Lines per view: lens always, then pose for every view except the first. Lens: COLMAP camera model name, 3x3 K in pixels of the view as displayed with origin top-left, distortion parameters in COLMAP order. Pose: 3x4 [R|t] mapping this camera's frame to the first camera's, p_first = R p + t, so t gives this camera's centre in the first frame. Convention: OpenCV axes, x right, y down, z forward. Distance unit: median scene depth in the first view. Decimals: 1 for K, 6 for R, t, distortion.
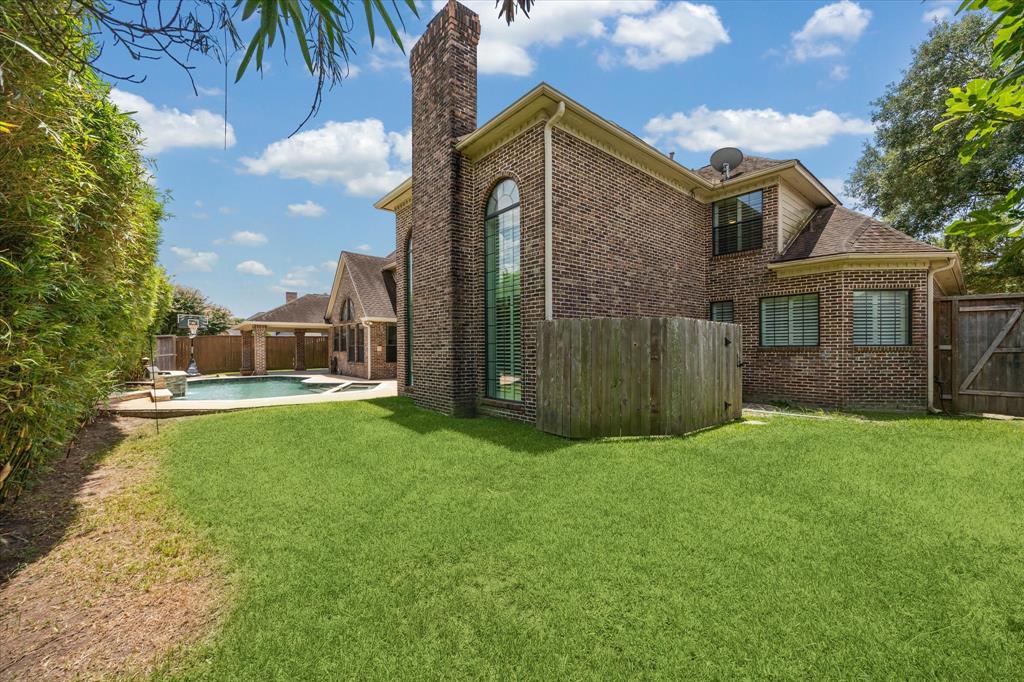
lens RADIAL K [[405.3, 0, 518.1], [0, 405.3, 347.4], [0, 0, 1]] dist [0.000110, 0.000052]
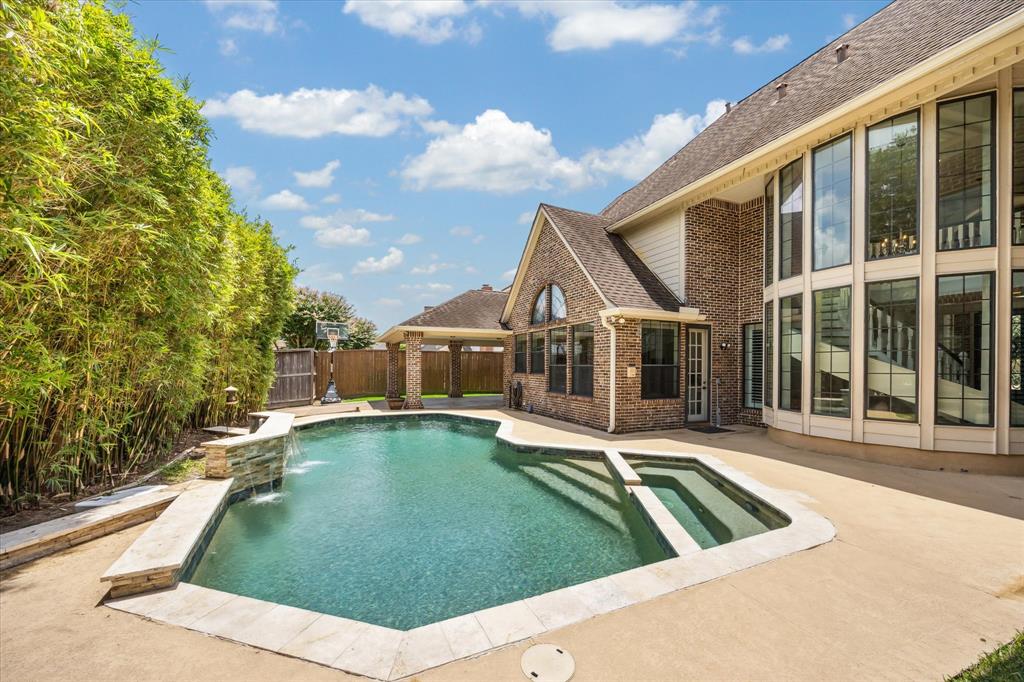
lens RADIAL K [[405.3, 0, 517.6], [0, 405.3, 362.7], [0, 0, 1]] dist [0.000110, 0.000052]
pose [[0.961897, 0.008230, -0.273288, -0.274472], [-0.009792, 0.999943, -0.004353, -0.003825], [0.273236, 0.006864, 0.961922, 0.383921]]
